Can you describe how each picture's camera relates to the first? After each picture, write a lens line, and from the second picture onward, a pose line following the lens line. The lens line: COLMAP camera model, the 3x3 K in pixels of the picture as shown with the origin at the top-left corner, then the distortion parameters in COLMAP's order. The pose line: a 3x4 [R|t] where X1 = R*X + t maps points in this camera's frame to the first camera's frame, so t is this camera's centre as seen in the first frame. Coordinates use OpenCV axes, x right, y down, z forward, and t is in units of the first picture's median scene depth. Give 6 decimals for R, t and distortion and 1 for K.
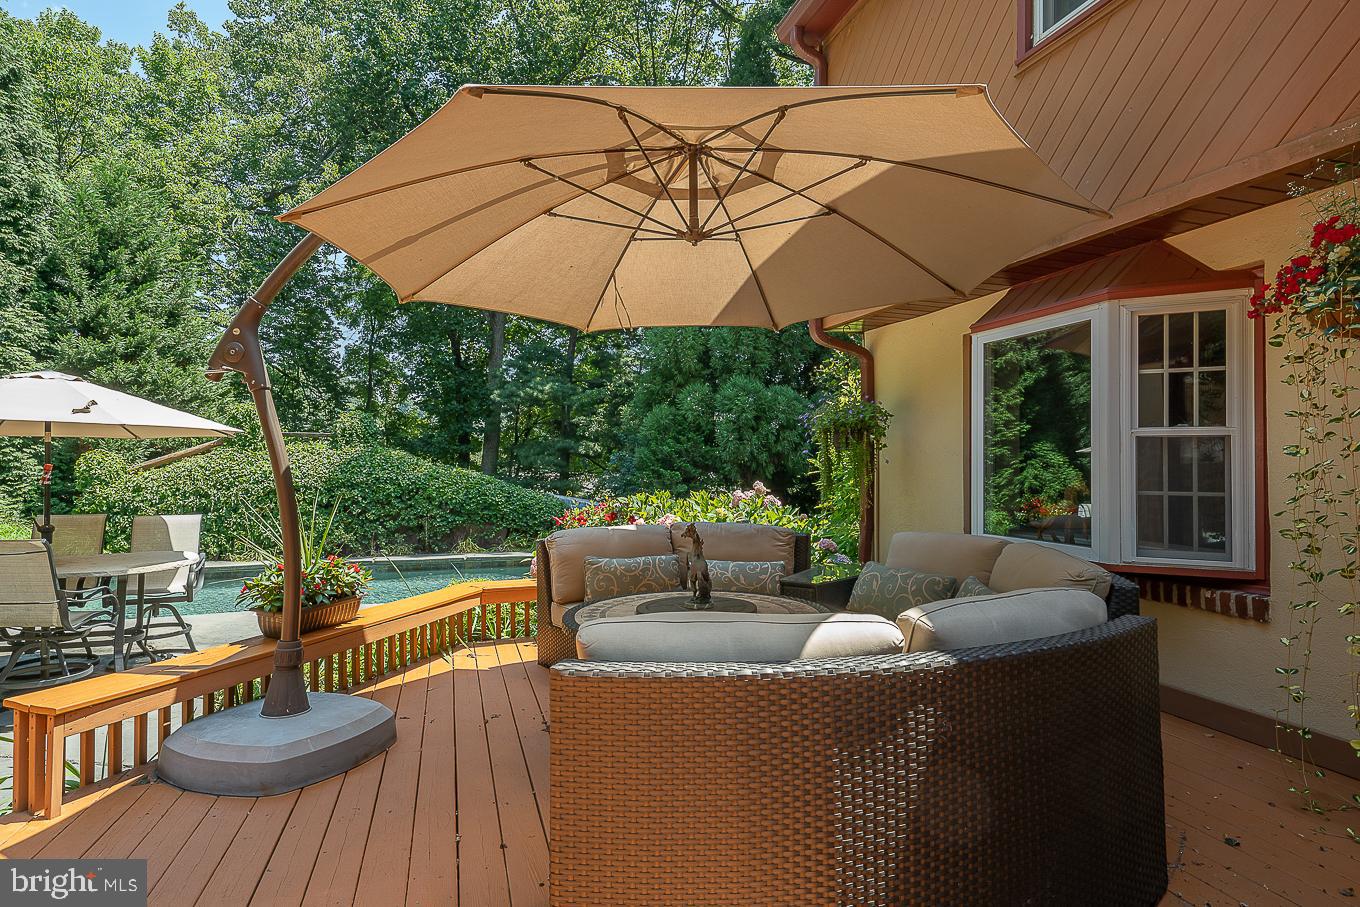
lens RADIAL K [[729.9, 0, 680.0], [0, 729.9, 453.5], [0, 0, 1]] dist [0.017556, 0.000351]
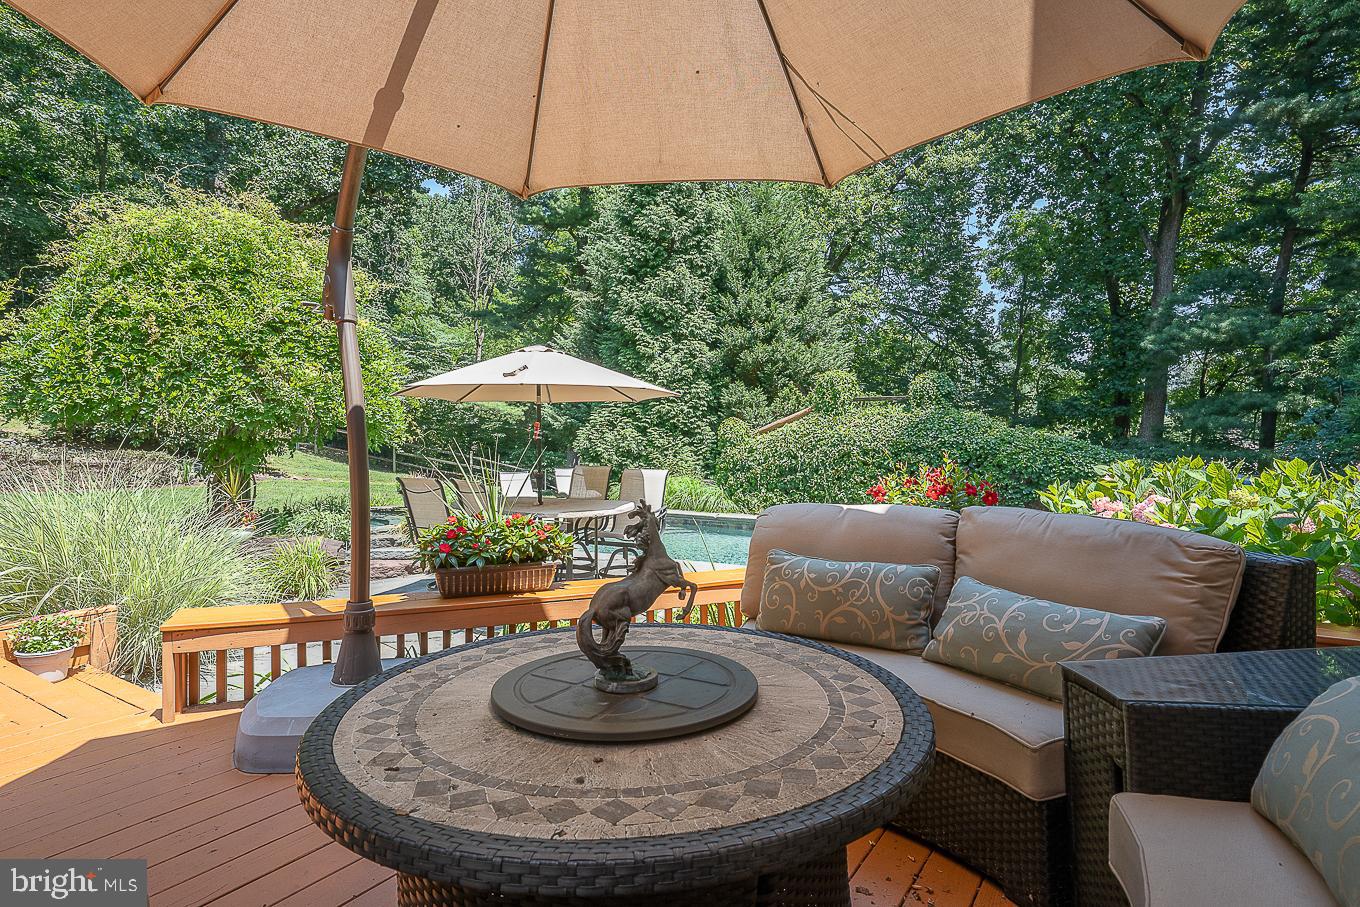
lens RADIAL K [[729.9, 0, 680.0], [0, 729.9, 453.5], [0, 0, 1]] dist [0.017556, 0.000351]
pose [[0.632626, 0.015062, -0.774311, 0.081403], [0.017344, 0.999285, 0.033609, 0.010515], [0.774263, -0.034692, 0.631913, 0.151690]]
